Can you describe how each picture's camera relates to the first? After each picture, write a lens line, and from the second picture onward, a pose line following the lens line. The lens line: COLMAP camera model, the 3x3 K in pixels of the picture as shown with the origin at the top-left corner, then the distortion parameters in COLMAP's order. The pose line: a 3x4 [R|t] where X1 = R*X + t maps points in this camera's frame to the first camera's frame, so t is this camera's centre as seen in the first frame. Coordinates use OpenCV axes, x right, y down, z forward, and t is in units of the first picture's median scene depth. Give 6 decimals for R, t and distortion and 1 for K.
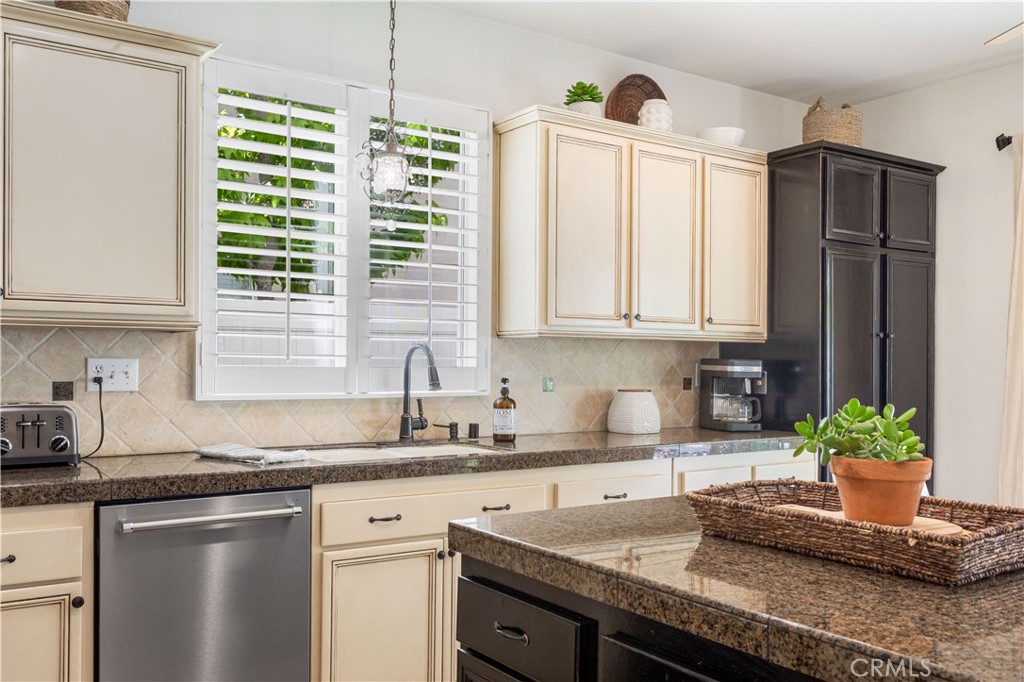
lens RADIAL K [[903.6, 0, 512.0], [0, 903.6, 359.9], [0, 0, 1]] dist [0.010702, 0.006138]
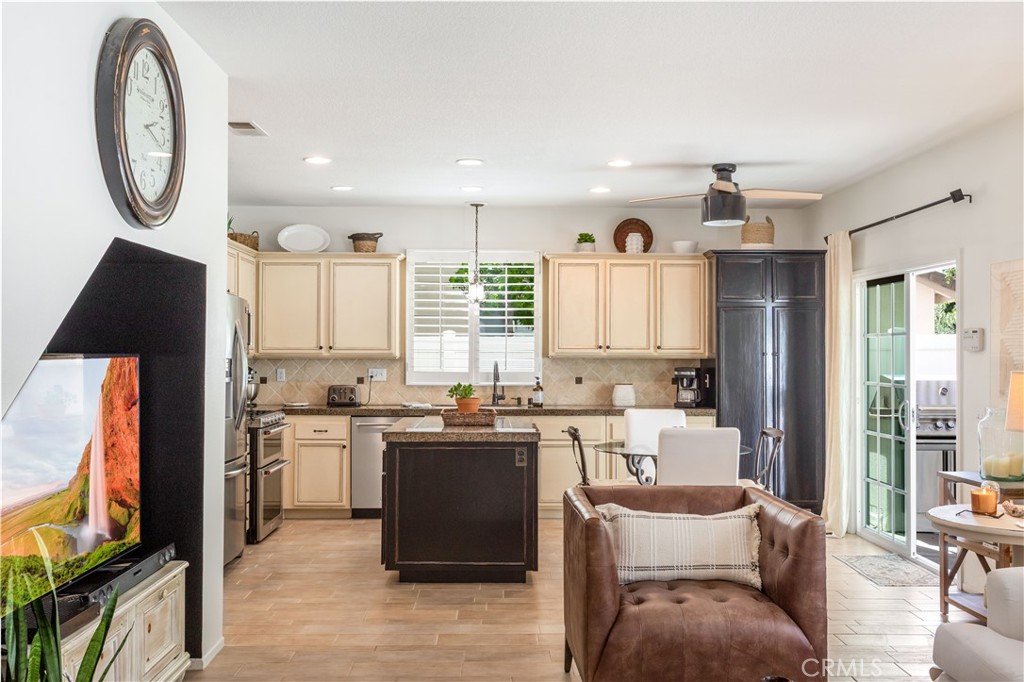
lens RADIAL K [[1006.4, 0, 512.0], [0, 1006.4, 341.0], [0, 0, 1]] dist [0.067334, -0.312617]
pose [[0.838236, -0.014302, -0.545120, 1.268488], [0.004107, 0.999793, -0.019915, -0.018756], [0.545292, 0.014455, 0.838121, -1.070938]]
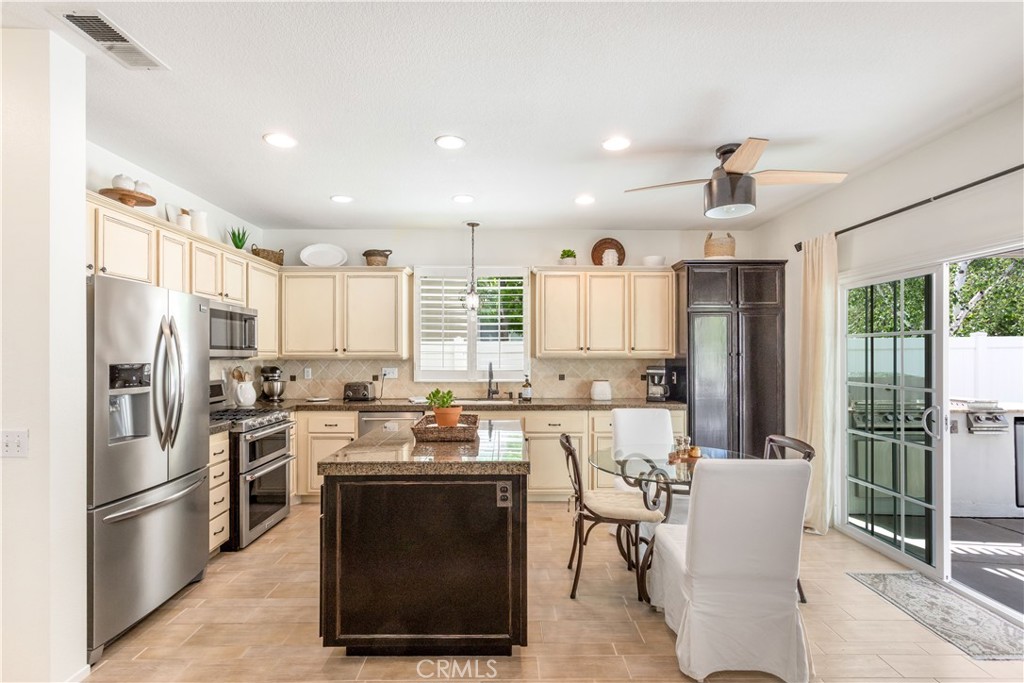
lens RADIAL K [[489.6, 0, 510.7], [0, 489.6, 355.4], [0, 0, 1]] dist [0.002770, -0.000028]
pose [[0.833973, -0.008196, -0.551744, 0.707442], [0.007858, 0.999965, -0.002977, -0.030315], [0.551749, -0.001853, 0.834008, -0.155928]]
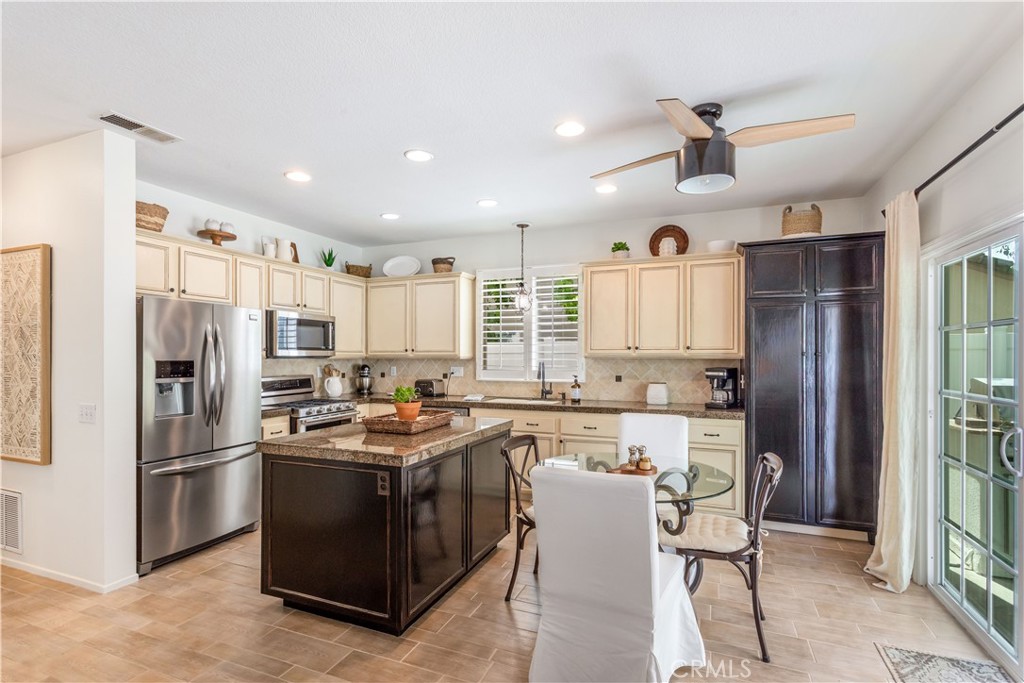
lens RADIAL K [[493.4, 0, 511.3], [0, 493.4, 357.5], [0, 0, 1]] dist [0.001384, 0.000419]
pose [[0.551263, -0.005520, -0.834313, 1.006676], [0.004454, 0.999983, -0.003673, -0.024057], [0.834320, -0.001691, 0.551278, 0.127774]]
